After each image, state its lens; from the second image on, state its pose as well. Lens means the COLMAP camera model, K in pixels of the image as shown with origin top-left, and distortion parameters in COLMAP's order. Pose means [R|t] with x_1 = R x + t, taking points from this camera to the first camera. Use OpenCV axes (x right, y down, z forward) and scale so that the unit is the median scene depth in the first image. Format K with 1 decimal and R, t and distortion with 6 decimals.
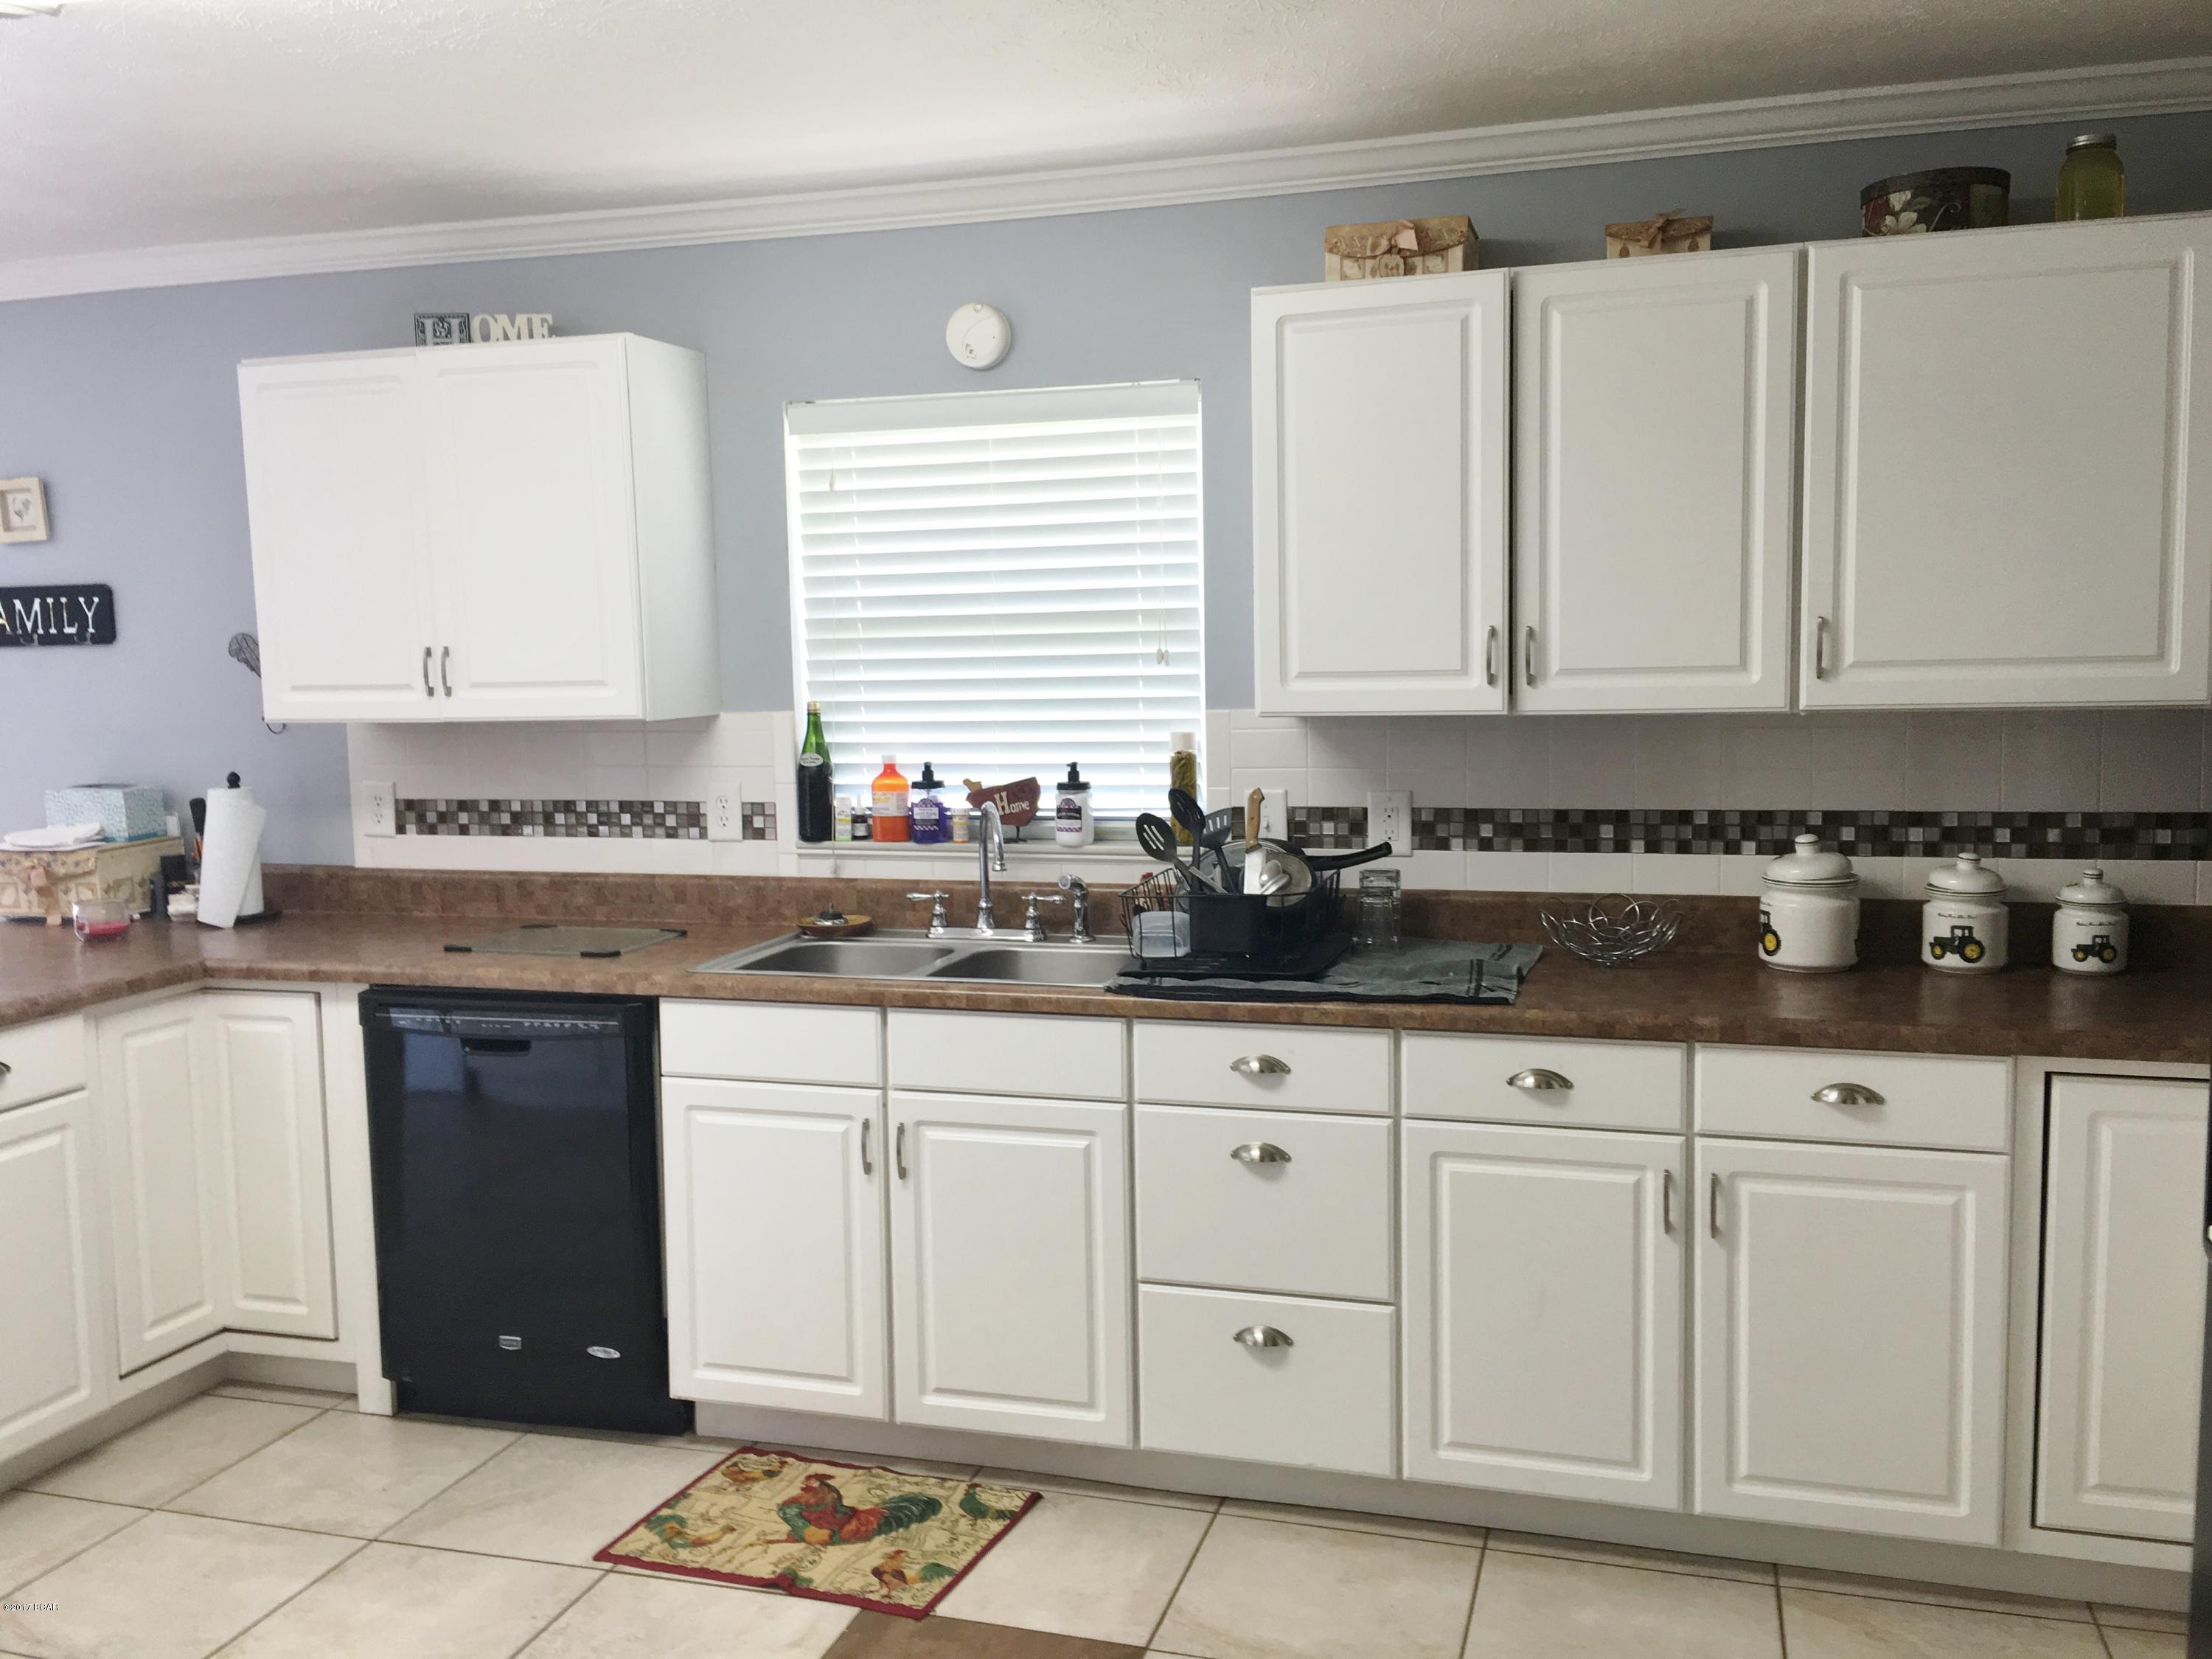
lens RADIAL K [[1876.4, 0, 1099.2], [0, 1876.4, 828.5], [0, 0, 1]] dist [0.077108, -0.104197]
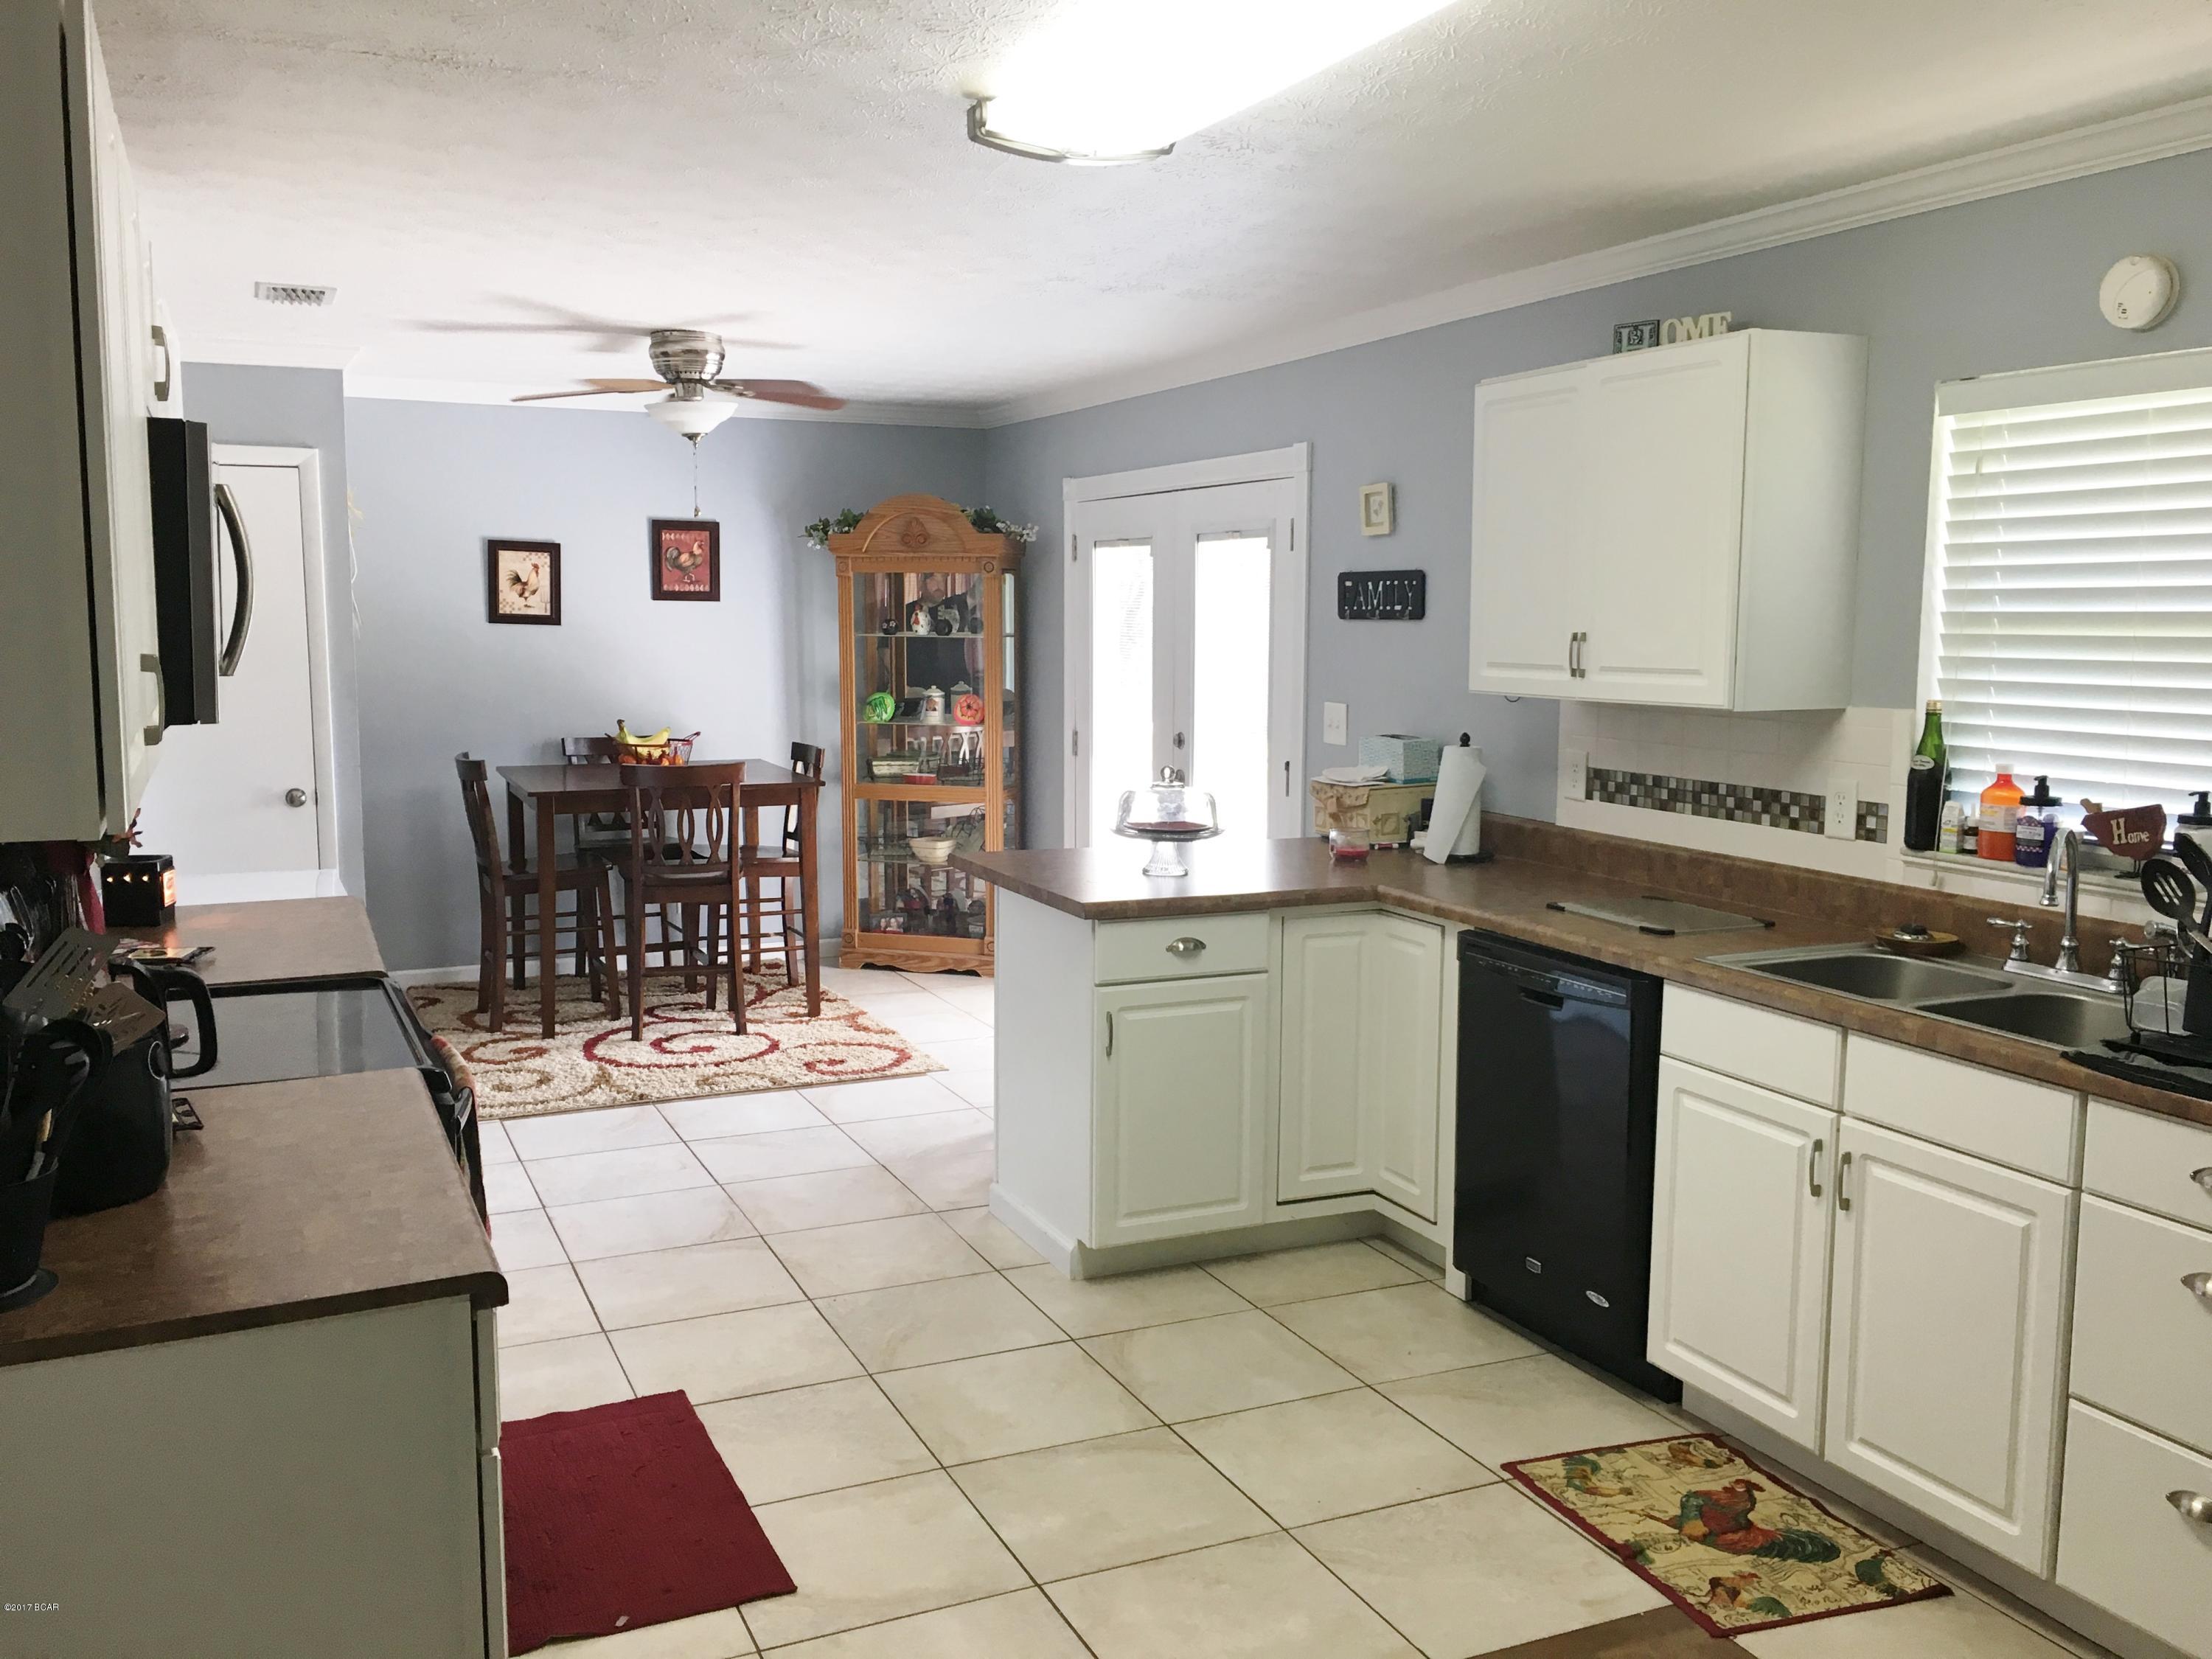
lens RADIAL K [[1876.4, 0, 1099.2], [0, 1876.4, 828.5], [0, 0, 1]] dist [0.077108, -0.104197]
pose [[0.657057, 0.110264, -0.745733, 0.296157], [-0.092958, 0.993546, 0.065002, -0.028226], [0.748088, 0.026612, 0.663066, 0.068472]]
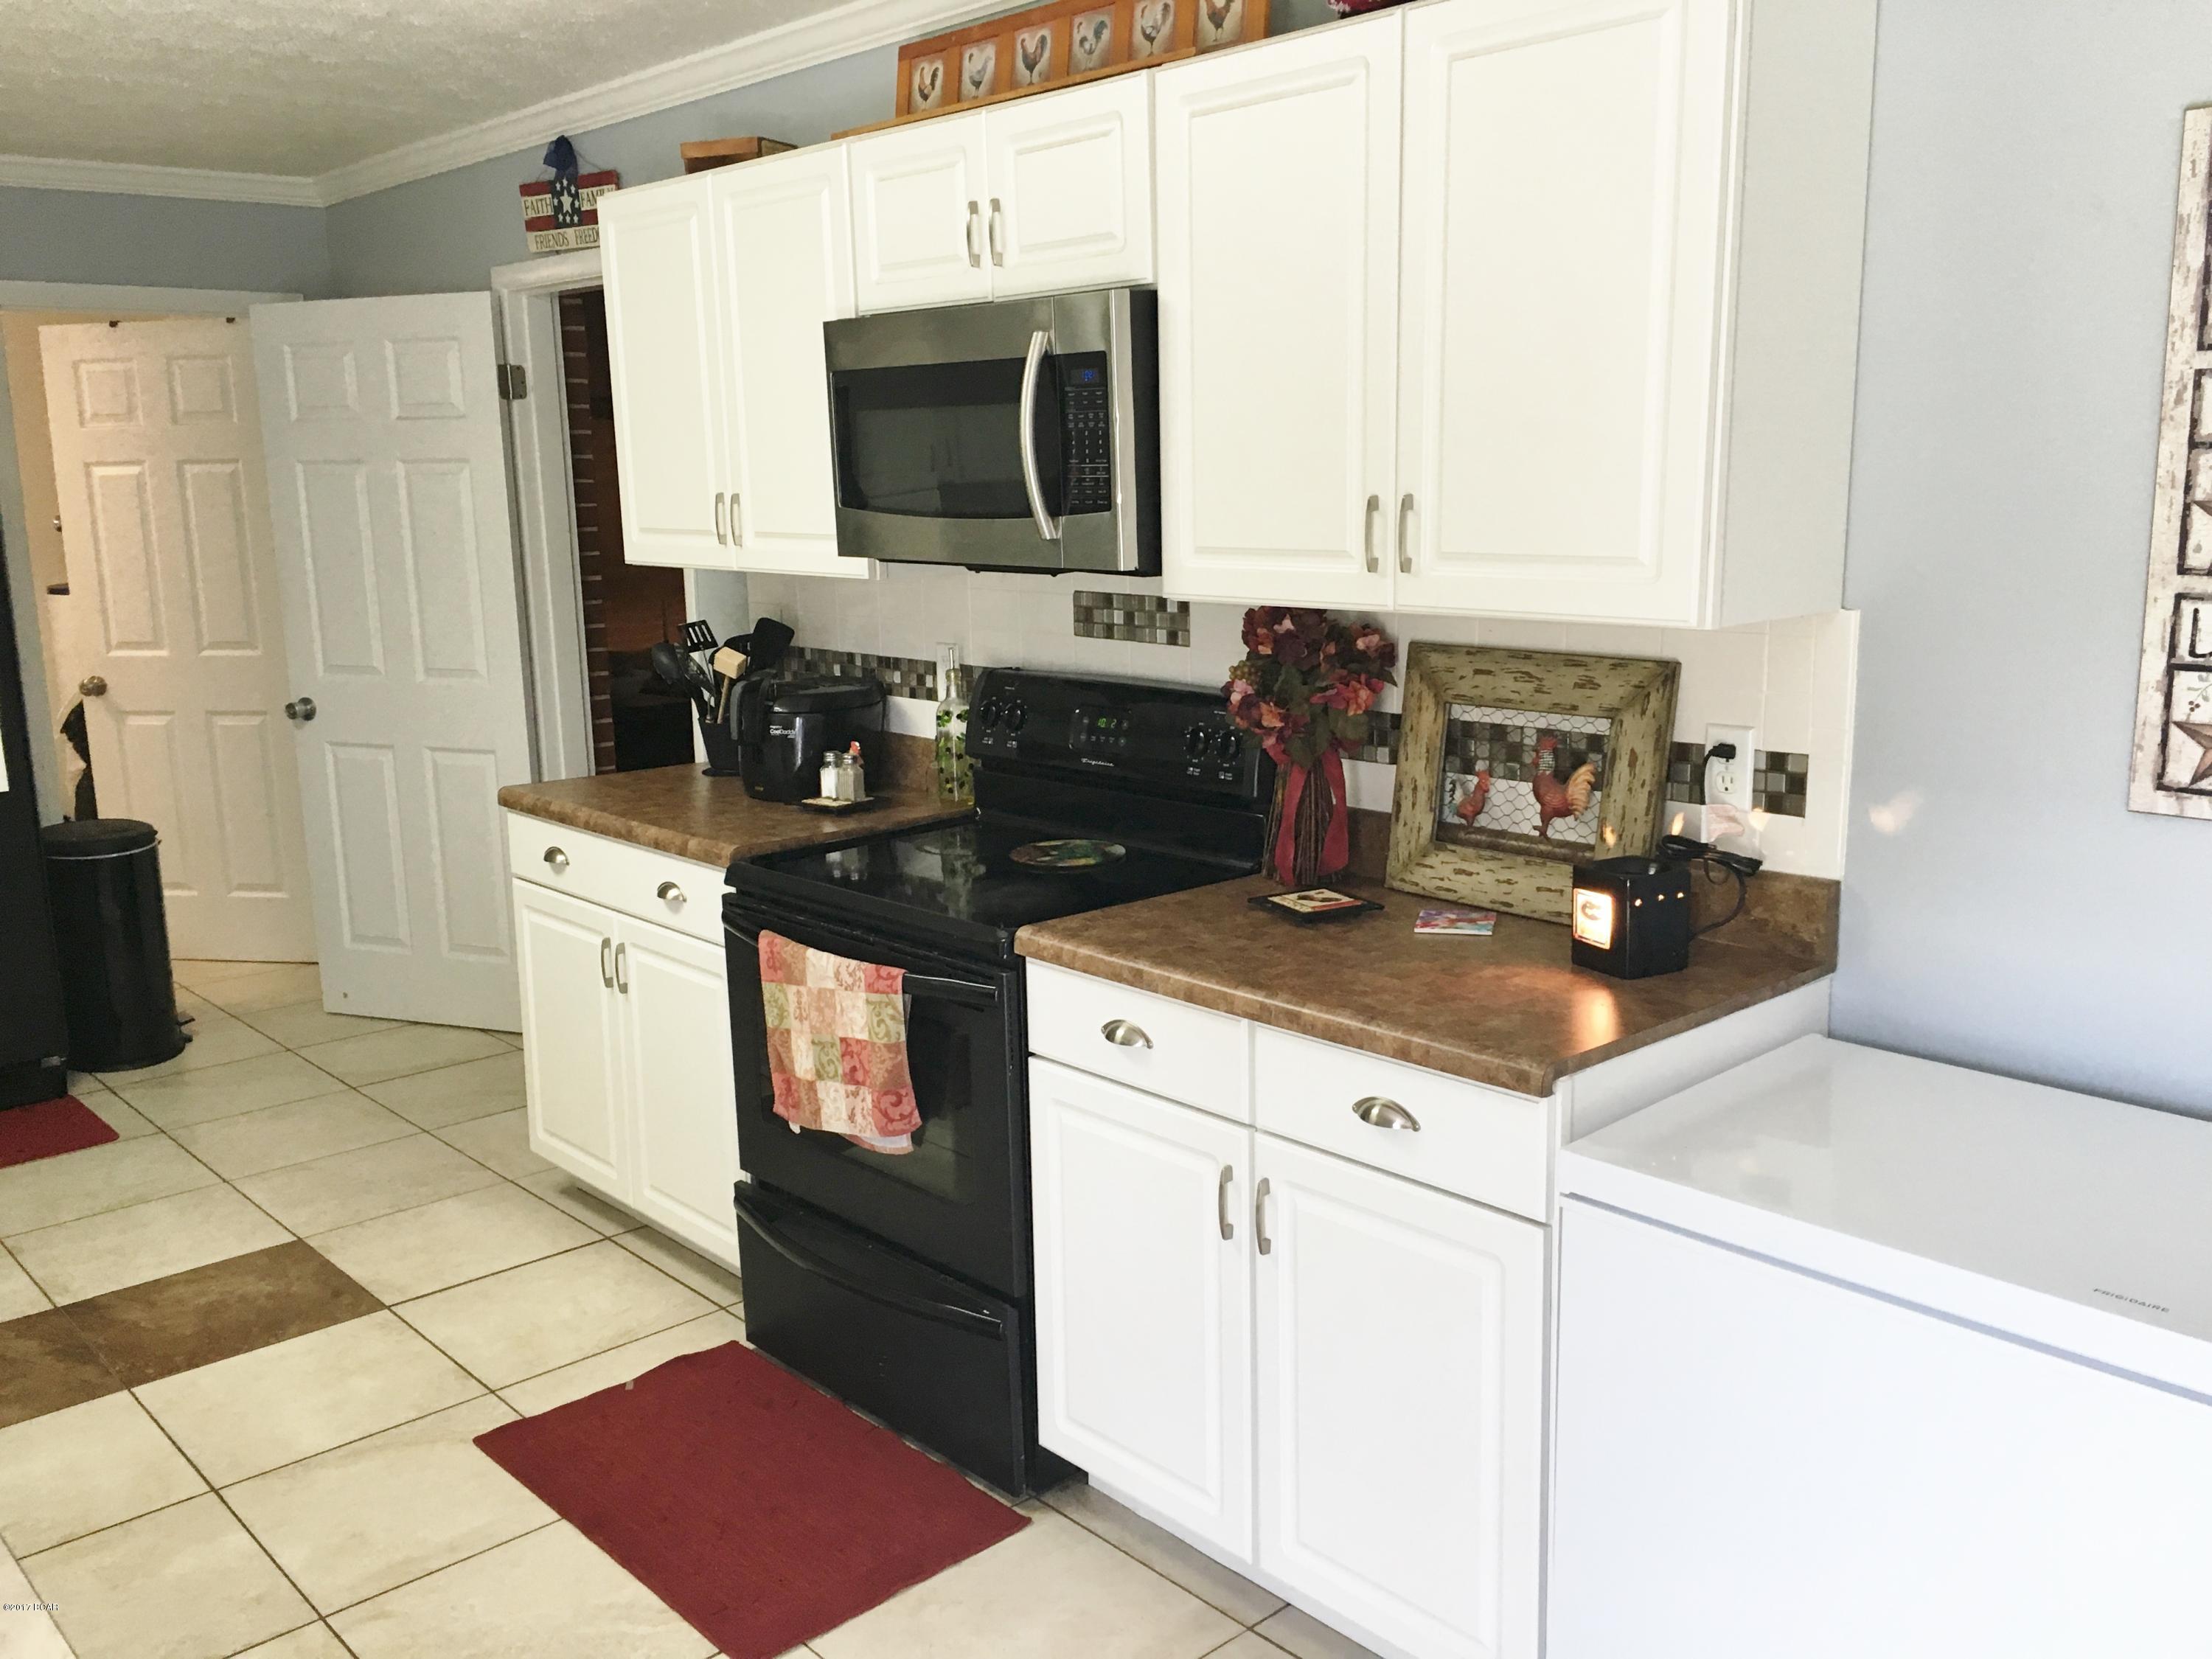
lens RADIAL K [[1876.4, 0, 1099.2], [0, 1876.4, 828.5], [0, 0, 1]] dist [0.077108, -0.104197]
pose [[-0.856540, -0.066367, 0.511795, -0.967350], [0.086877, 0.959002, 0.269756, -0.096485], [-0.508715, 0.275520, -0.815658, 0.958421]]
